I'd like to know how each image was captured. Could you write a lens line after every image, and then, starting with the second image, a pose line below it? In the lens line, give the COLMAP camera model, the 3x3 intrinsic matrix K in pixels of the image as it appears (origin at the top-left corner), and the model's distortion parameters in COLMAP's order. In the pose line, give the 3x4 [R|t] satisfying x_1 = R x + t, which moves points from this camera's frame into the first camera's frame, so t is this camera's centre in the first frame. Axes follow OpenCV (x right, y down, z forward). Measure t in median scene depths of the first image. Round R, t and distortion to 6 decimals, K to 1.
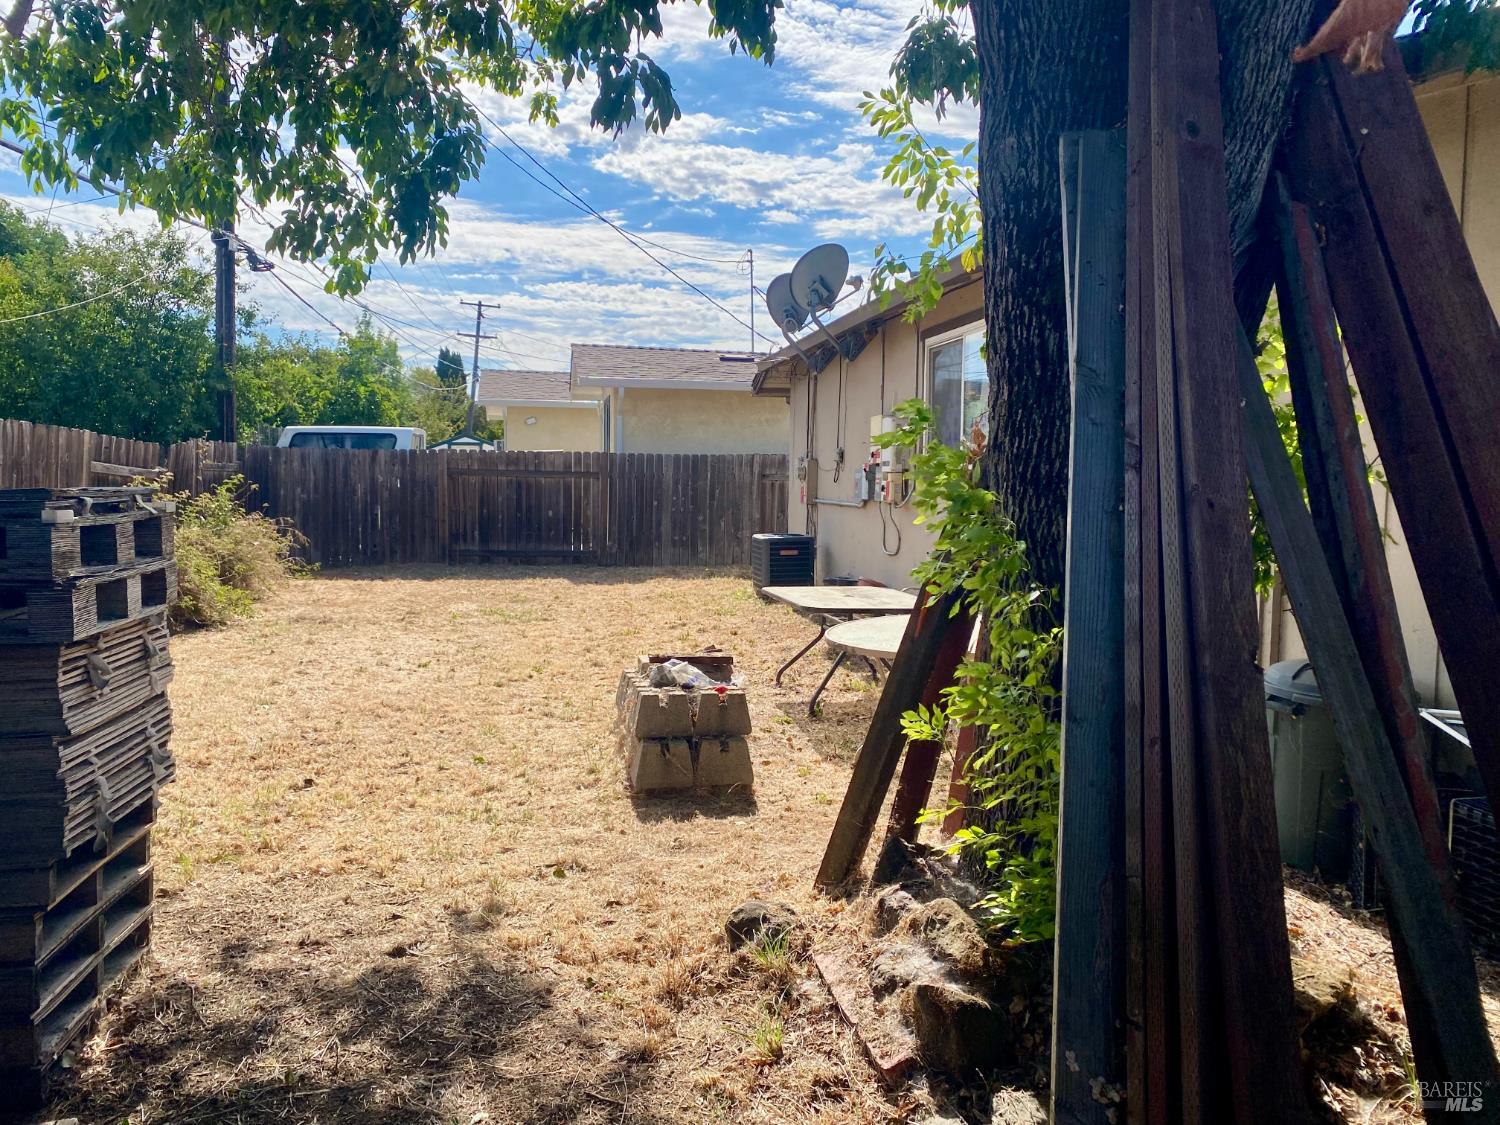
lens RADIAL K [[1137.4, 0, 753.8], [0, 1137.4, 564.3], [0, 0, 1]] dist [0.053014, -0.077158]
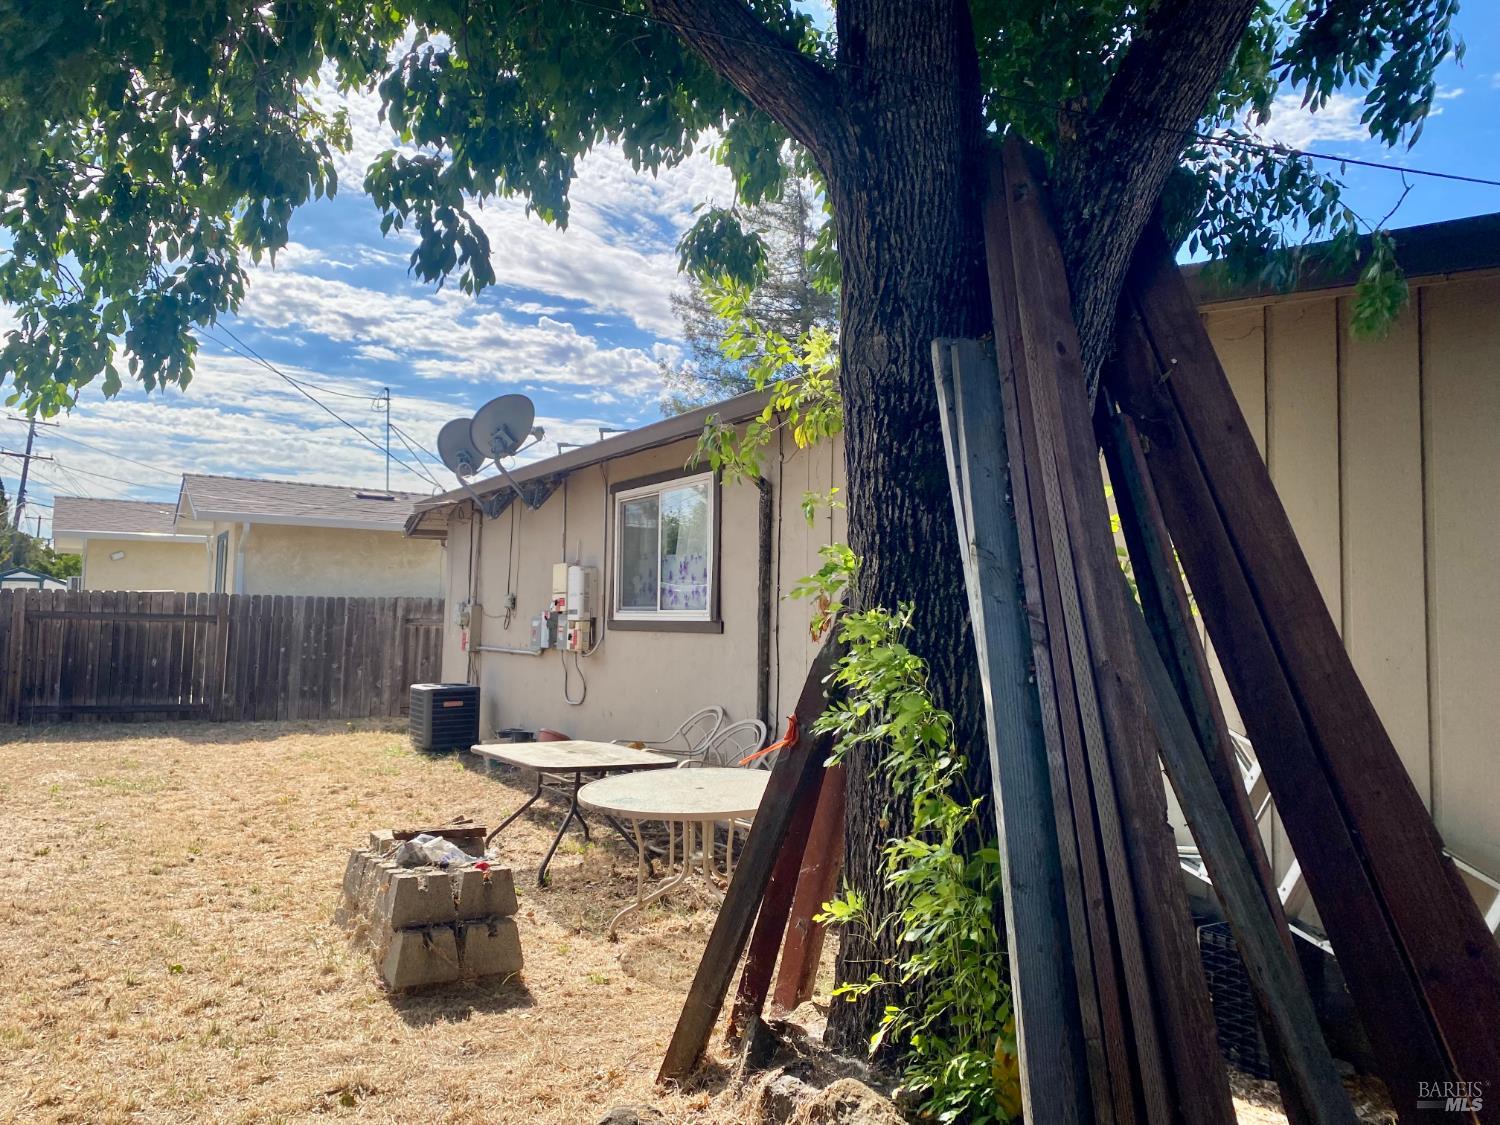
lens RADIAL K [[1137.4, 0, 747.0], [0, 1137.4, 553.3], [0, 0, 1]] dist [0.053014, -0.077158]
pose [[0.942143, 0.025954, 0.334204, -0.146945], [0.018720, 0.991368, -0.129762, -0.016556], [-0.334687, 0.128511, 0.933525, 0.031128]]
